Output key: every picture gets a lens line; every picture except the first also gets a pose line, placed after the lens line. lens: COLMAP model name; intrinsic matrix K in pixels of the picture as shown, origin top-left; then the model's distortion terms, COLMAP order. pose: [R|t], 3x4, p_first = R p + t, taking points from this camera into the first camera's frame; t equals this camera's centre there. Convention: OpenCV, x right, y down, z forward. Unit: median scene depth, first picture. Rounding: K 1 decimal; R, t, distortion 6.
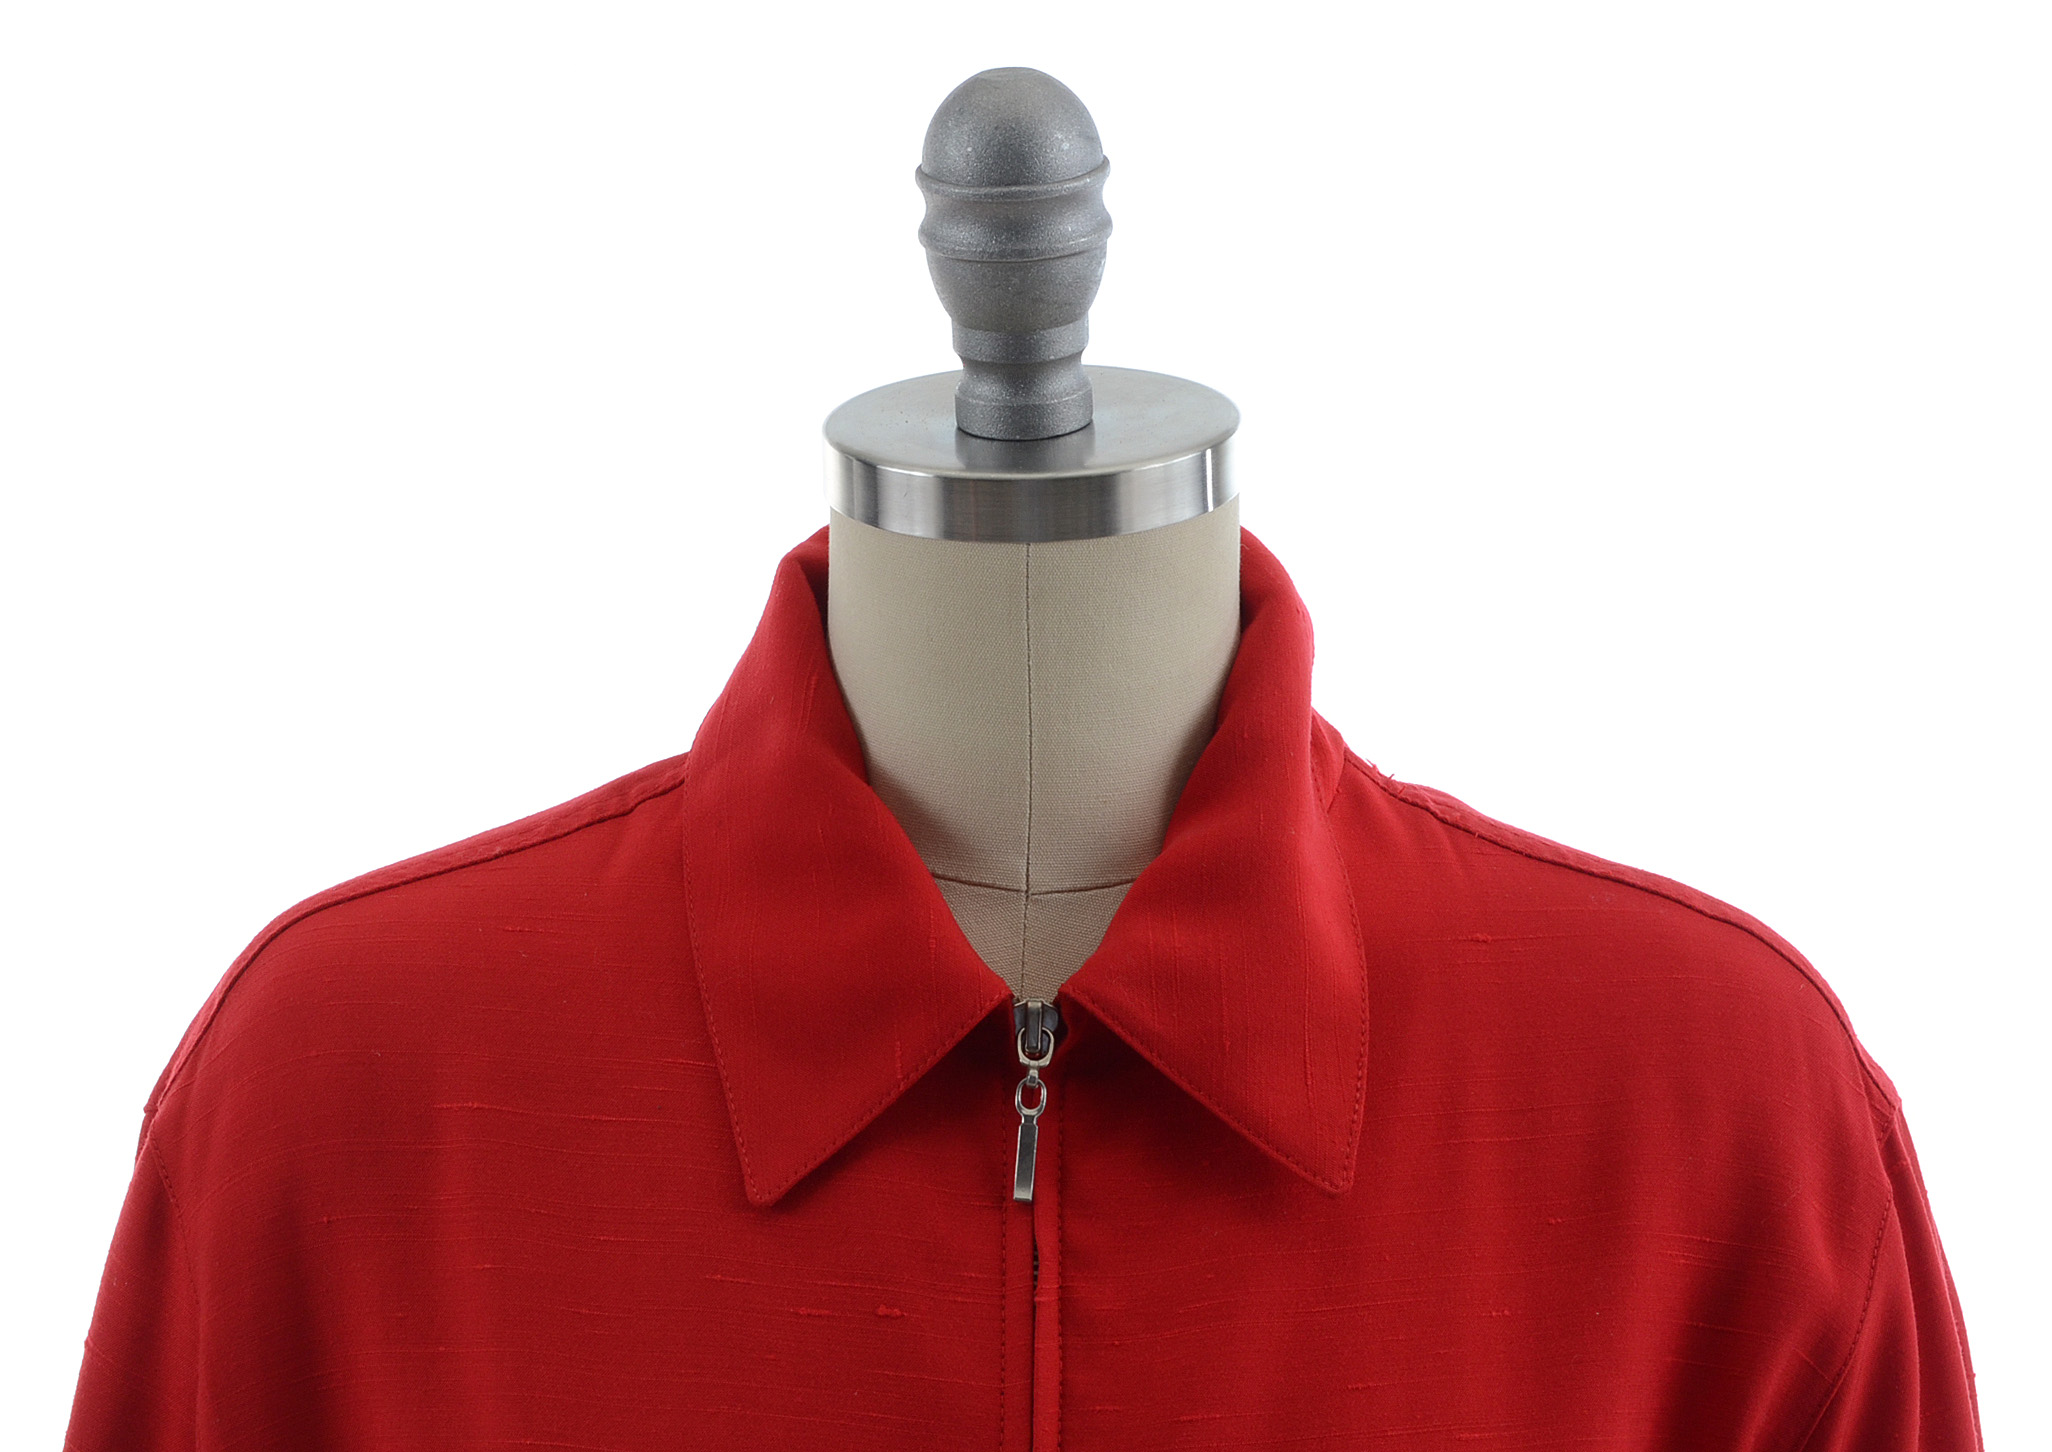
lens RADIAL K [[4904.5, 0, 1029.2], [0, 4904.5, 727.3], [0, 0, 1]] dist [0.120264, 0.000000]
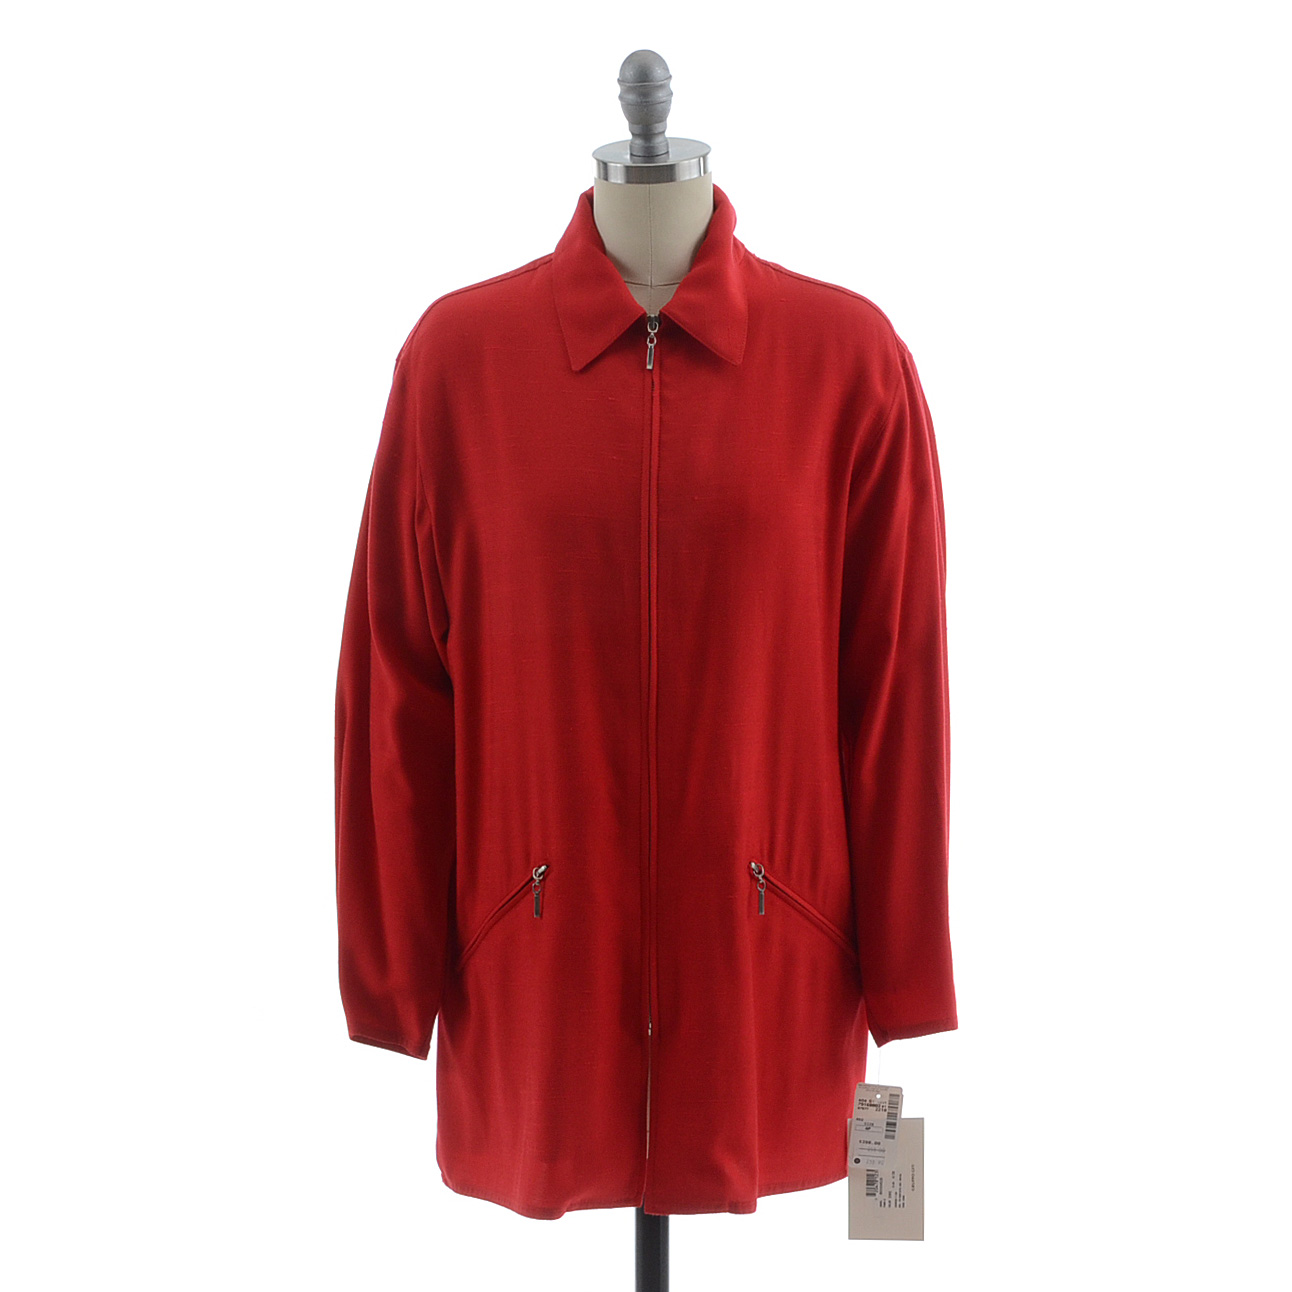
lens RADIAL K [[3974.5, 0, 643.7], [0, 3974.5, 645.8], [0, 0, 1]] dist [0.053742, 0.000000]
pose [[0.999276, -0.007613, -0.037284, 0.098178], [0.007805, 0.999957, 0.005009, 0.276123], [0.037244, -0.005296, 0.999292, -1.835534]]
